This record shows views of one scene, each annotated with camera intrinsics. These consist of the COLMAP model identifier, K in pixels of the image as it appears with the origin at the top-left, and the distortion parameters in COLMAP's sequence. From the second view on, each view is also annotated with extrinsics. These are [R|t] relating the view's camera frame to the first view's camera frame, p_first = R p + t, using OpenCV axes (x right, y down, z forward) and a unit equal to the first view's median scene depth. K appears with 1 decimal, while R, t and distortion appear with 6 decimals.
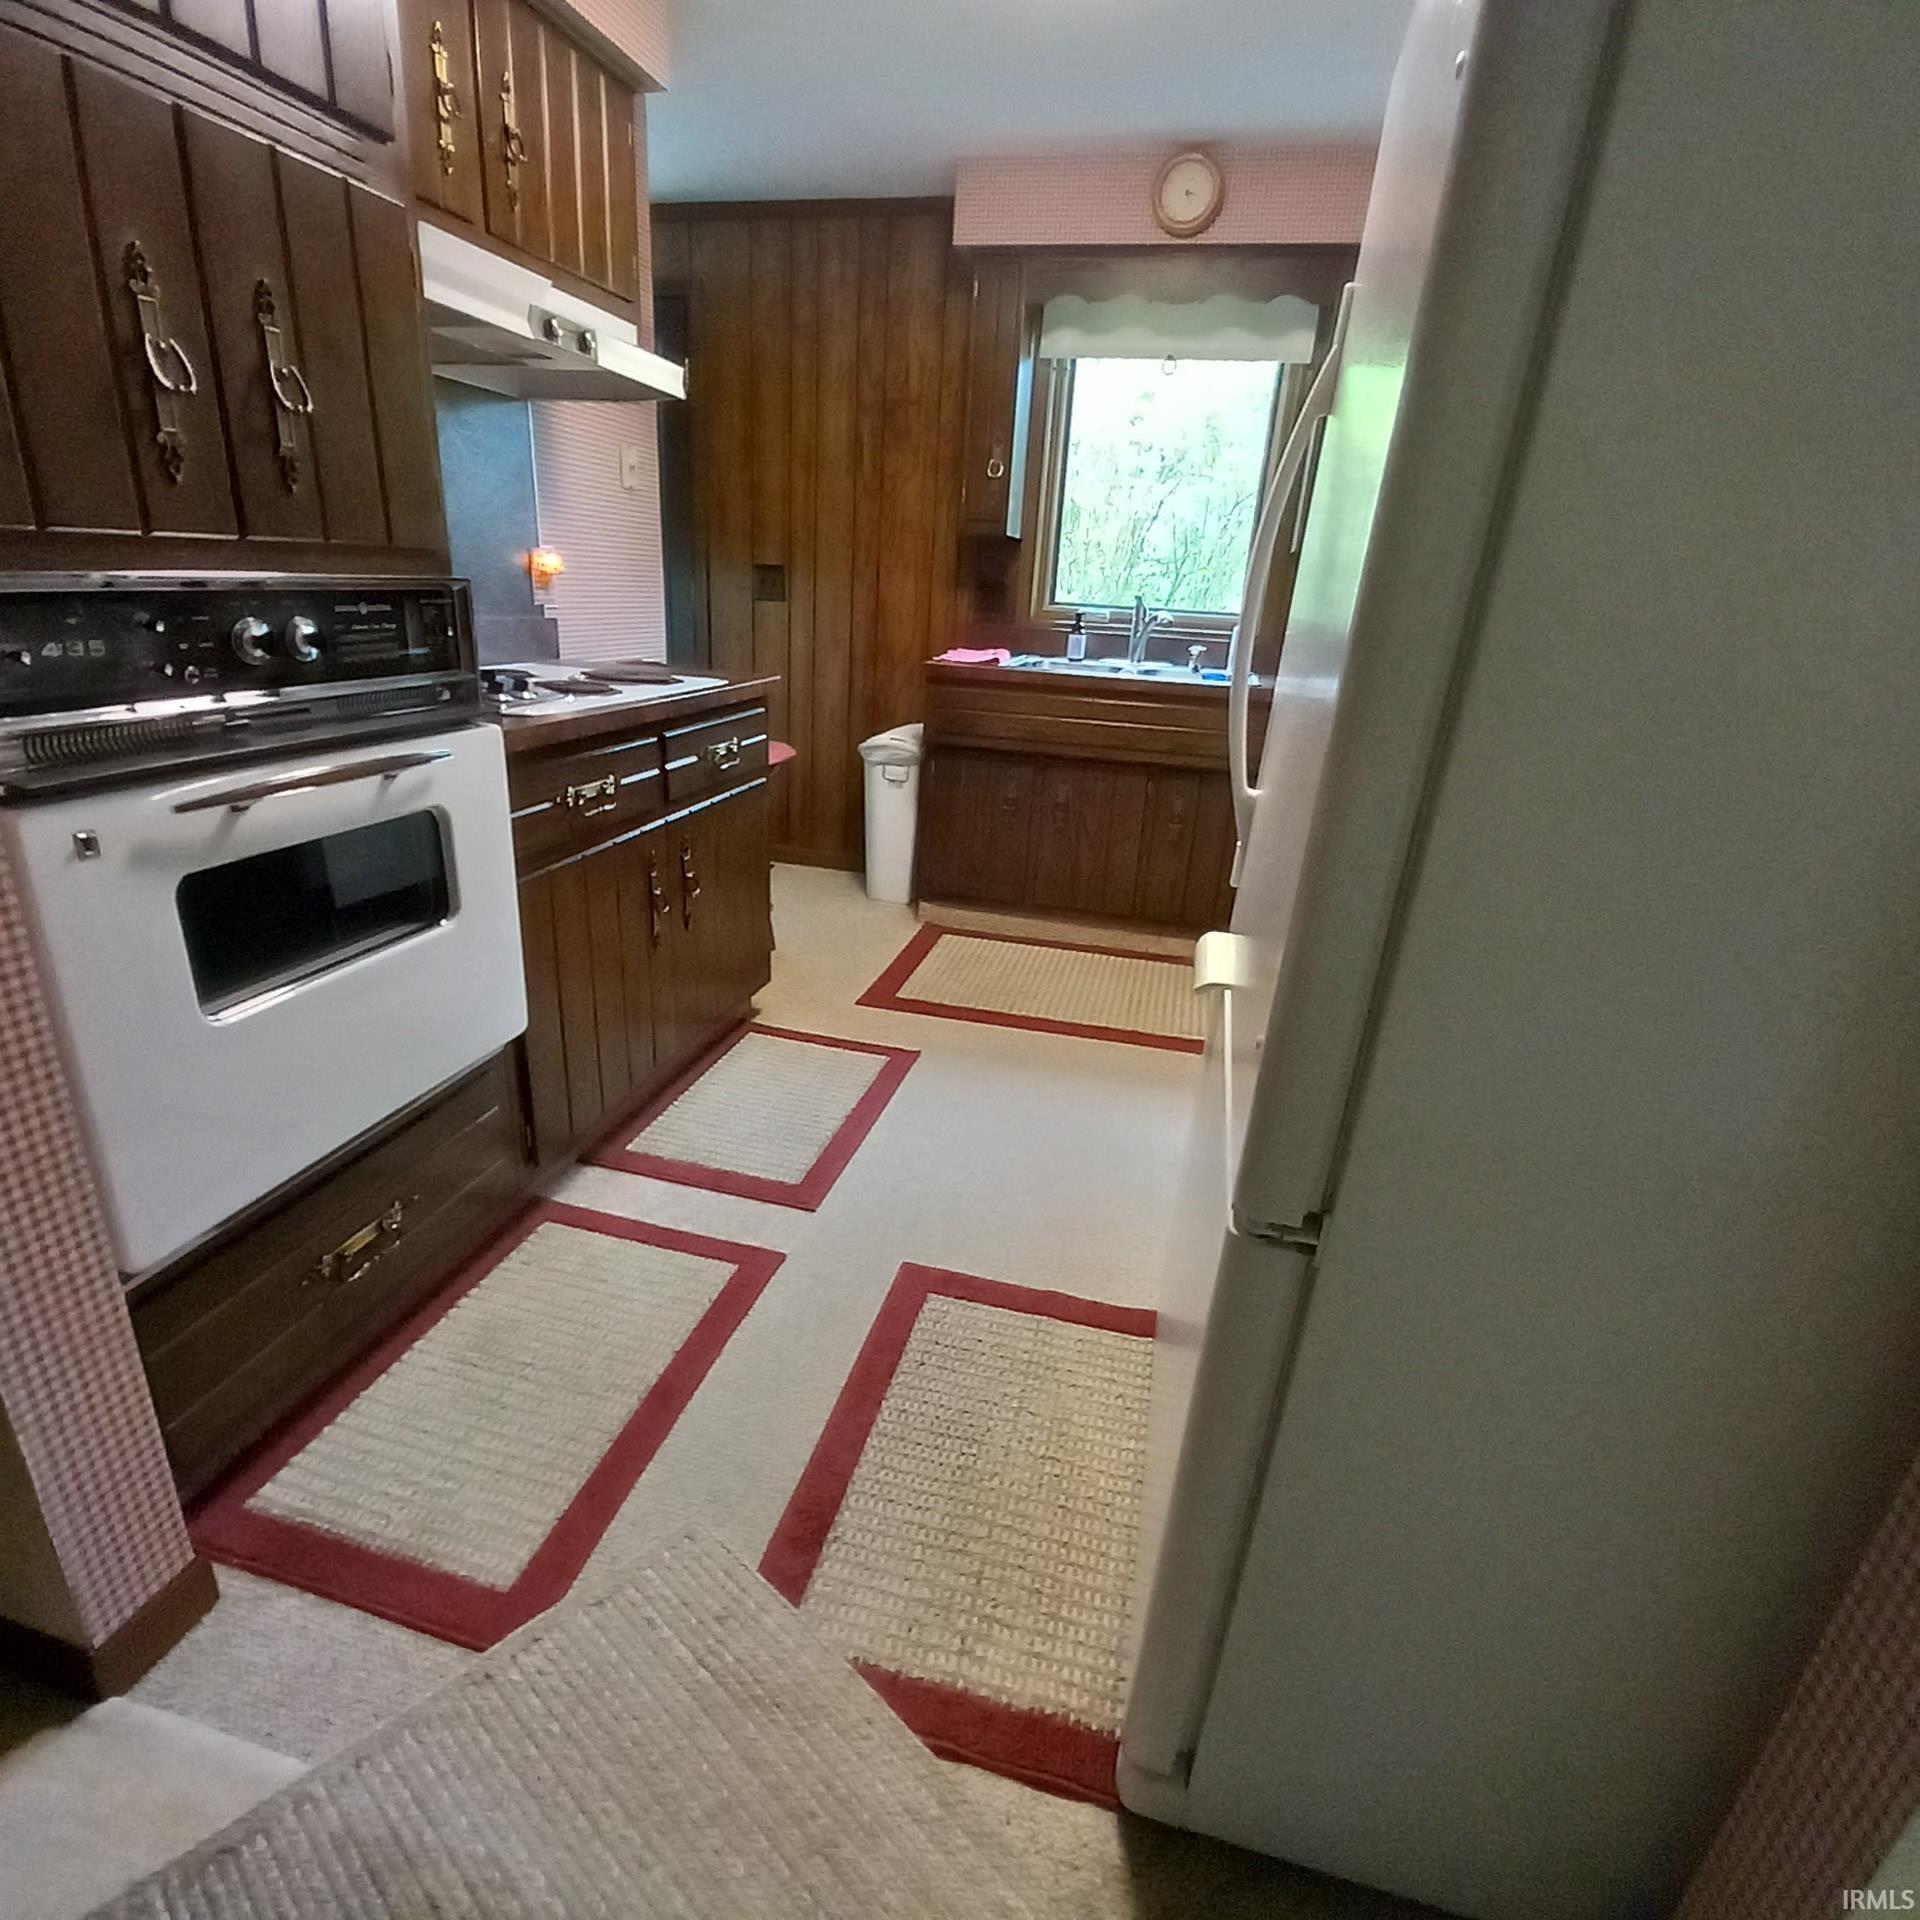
lens RADIAL K [[1018.4, 0, 945.6], [0, 1018.4, 960.2], [0, 0, 1]] dist [0.017176, -0.018037]
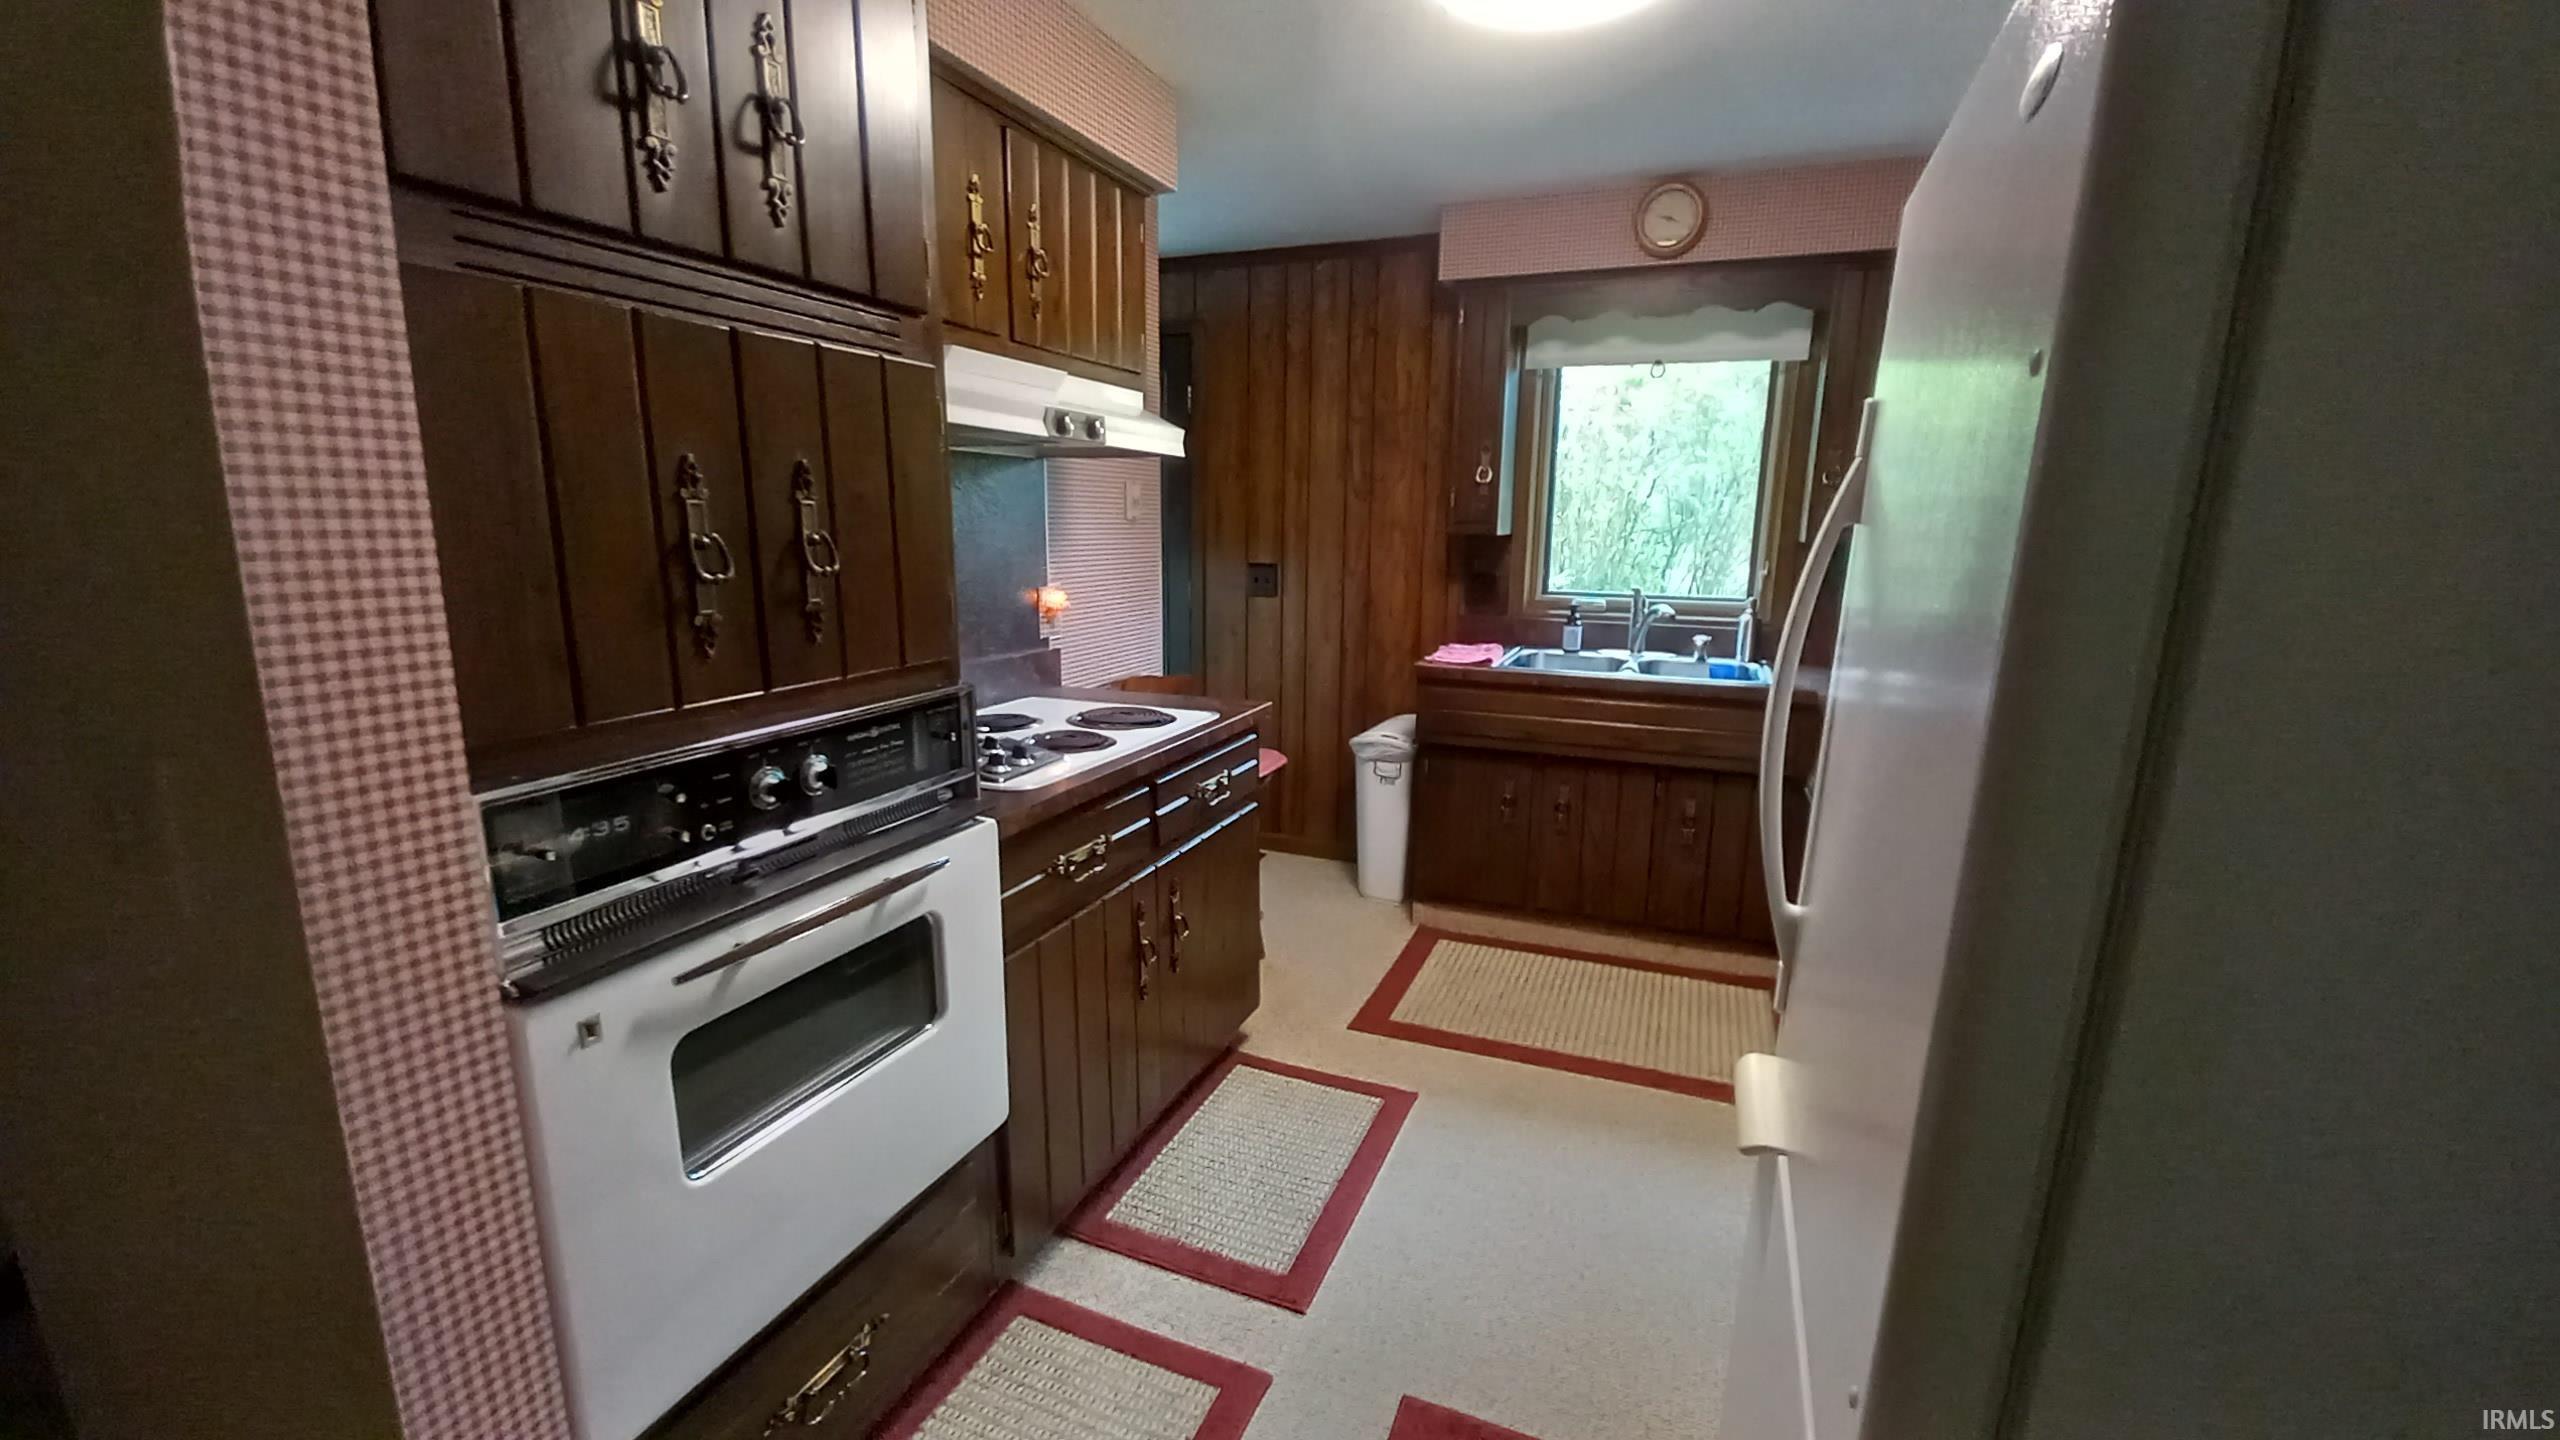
lens RADIAL K [[1030.0, 0, 1293.8], [0, 1030.0, 723.9], [0, 0, 1]] dist [0.004367, 0.000130]
pose [[0.990544, -0.015833, -0.136276, -0.003542], [-0.006179, 0.987162, -0.159602, -0.109787], [0.137054, 0.158935, 0.977730, 0.022220]]
